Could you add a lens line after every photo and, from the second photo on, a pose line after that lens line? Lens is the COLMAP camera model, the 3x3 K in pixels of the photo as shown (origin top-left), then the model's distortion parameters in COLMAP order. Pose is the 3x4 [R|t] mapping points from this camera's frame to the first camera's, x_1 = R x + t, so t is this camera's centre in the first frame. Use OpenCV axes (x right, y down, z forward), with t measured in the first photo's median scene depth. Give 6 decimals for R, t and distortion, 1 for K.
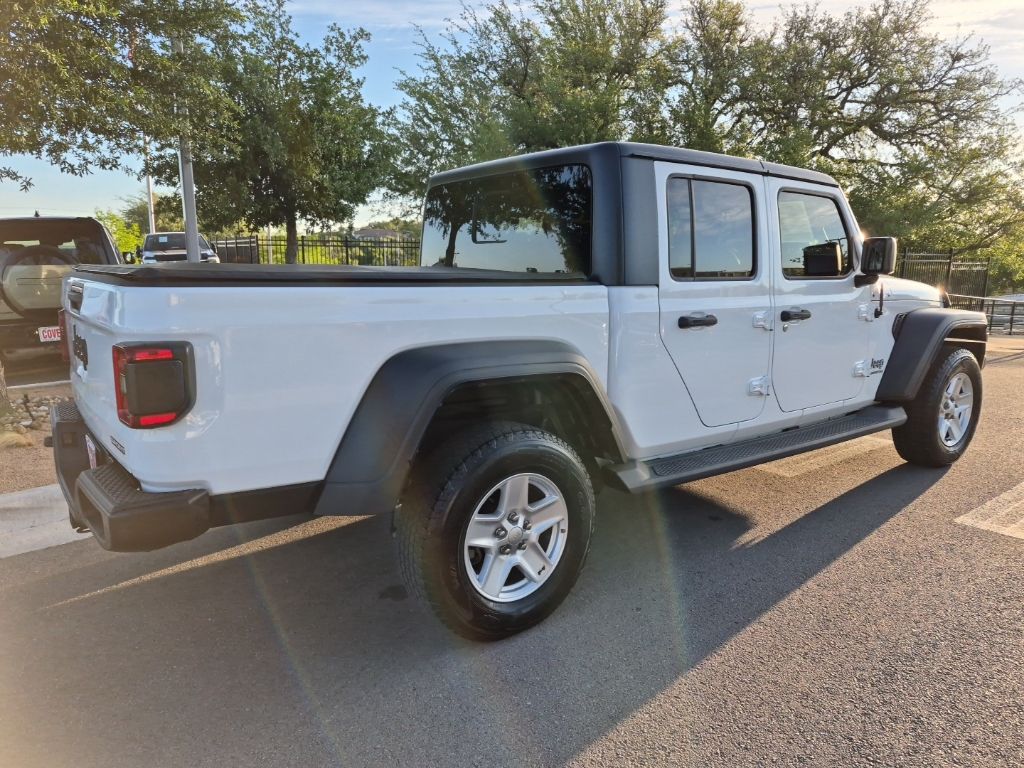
lens RADIAL K [[709.6, 0, 509.8], [0, 709.6, 370.0], [0, 0, 1]] dist [0.085646, -0.081627]
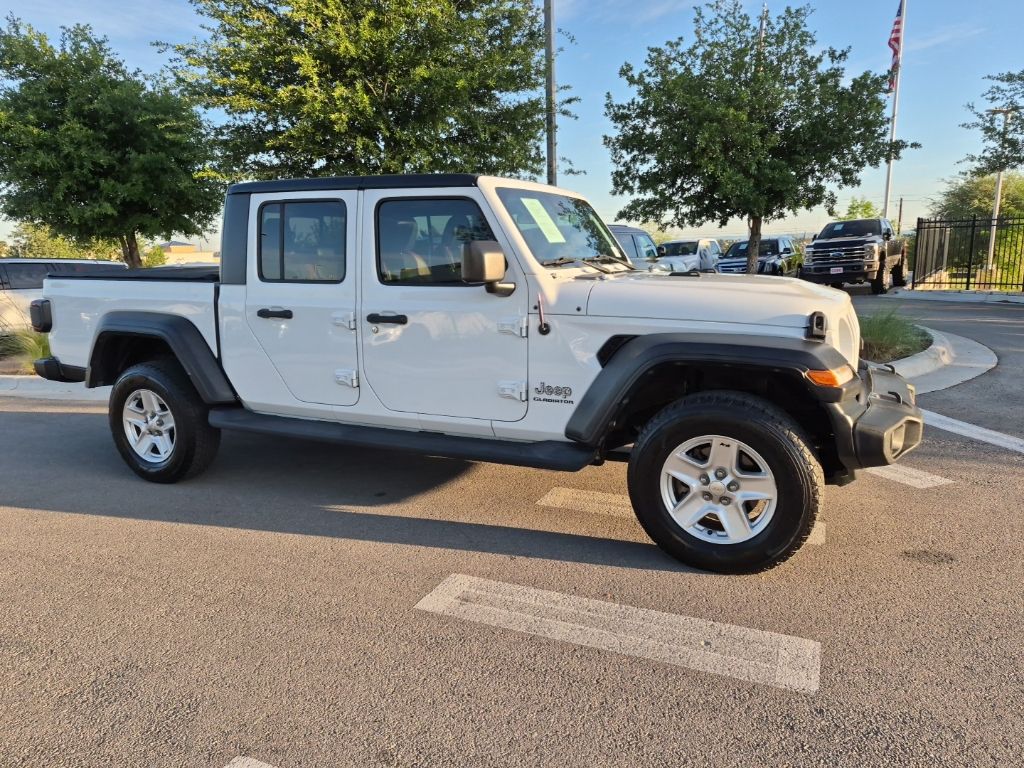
lens RADIAL K [[709.6, 0, 509.8], [0, 709.6, 370.0], [0, 0, 1]] dist [0.085646, -0.081627]
pose [[0.463761, 0.134410, -0.875705, 1.370673], [-0.114928, 0.989200, 0.090965, -0.114718], [0.878474, 0.058457, 0.474200, 0.654304]]
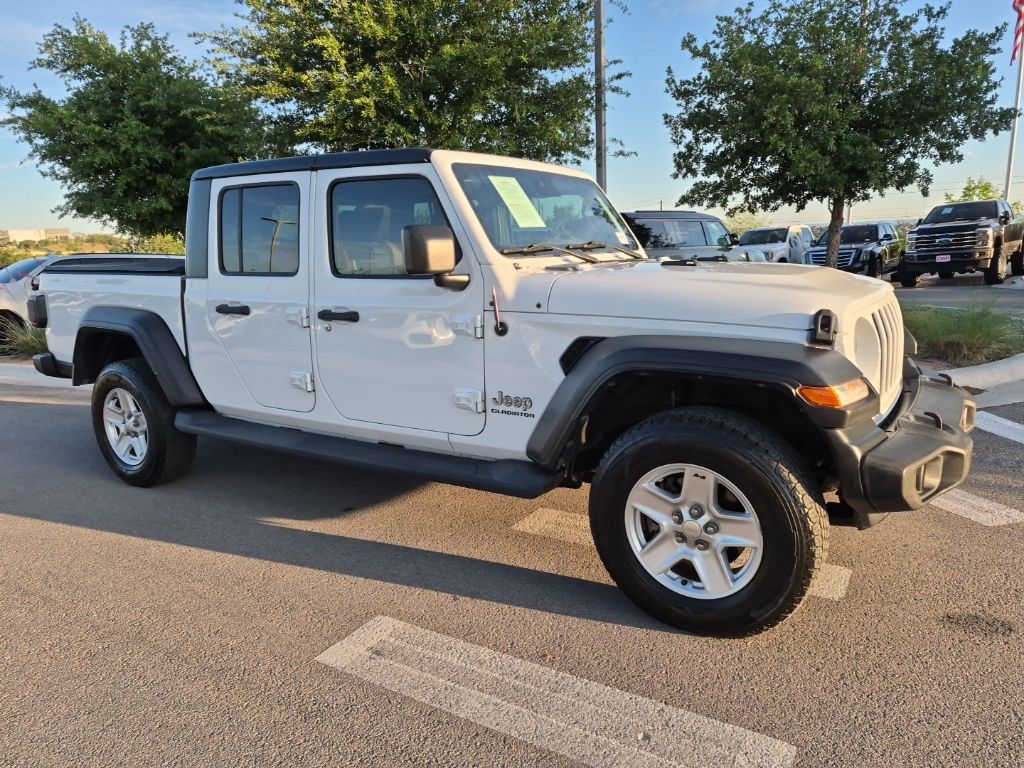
lens RADIAL K [[709.6, 0, 509.8], [0, 709.6, 370.0], [0, 0, 1]] dist [0.085646, -0.081627]
pose [[0.347623, 0.148722, -0.925764, 1.311294], [-0.112418, 0.986829, 0.116319, -0.136096], [0.930871, 0.063637, 0.359764, 0.858400]]
